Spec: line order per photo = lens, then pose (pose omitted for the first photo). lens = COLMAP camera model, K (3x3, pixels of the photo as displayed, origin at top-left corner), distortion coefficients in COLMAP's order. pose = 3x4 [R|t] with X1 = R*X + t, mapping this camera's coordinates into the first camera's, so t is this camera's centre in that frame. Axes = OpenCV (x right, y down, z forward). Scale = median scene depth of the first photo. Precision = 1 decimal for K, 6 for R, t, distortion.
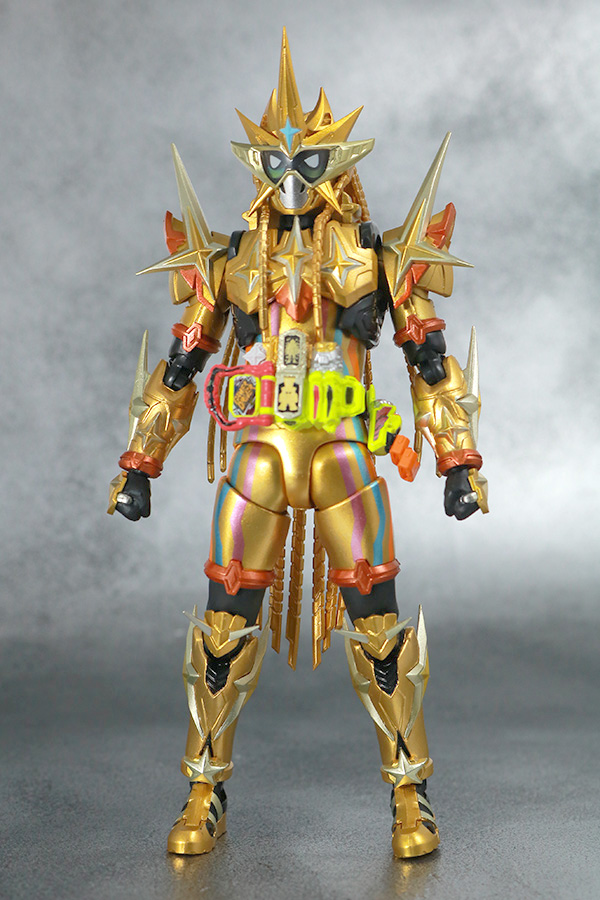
lens RADIAL K [[2198.9, 0, 301.7], [0, 2198.9, 443.8], [0, 0, 1]] dist [-0.004017, 0.000000]
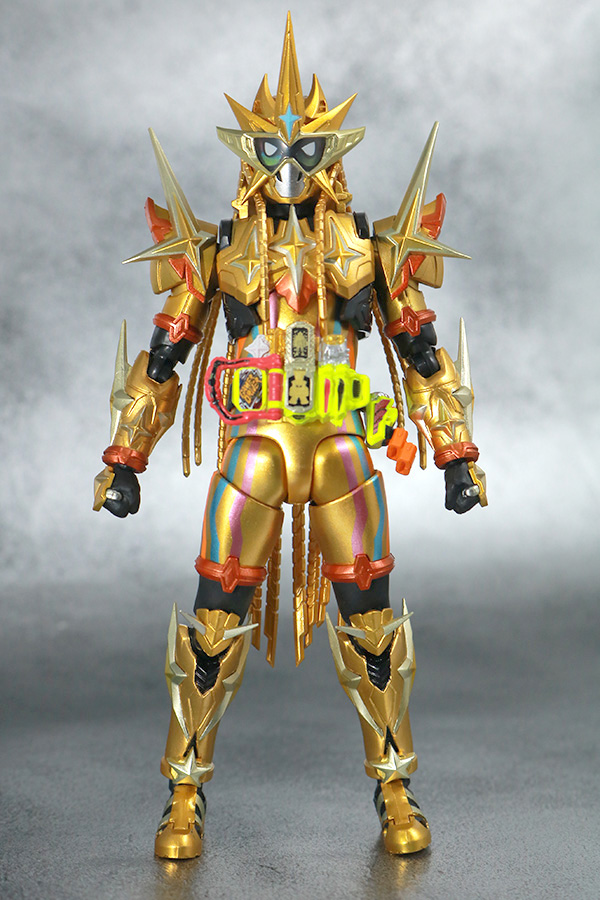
lens RADIAL K [[2198.9, 0, 295.7], [0, 2198.9, 449.8], [0, 0, 1]] dist [-0.004017, 0.000000]
pose [[0.984387, -0.006526, 0.175895, -0.168974], [0.003635, 0.999853, 0.016751, -0.010636], [-0.175979, -0.015850, 0.984266, 0.033186]]
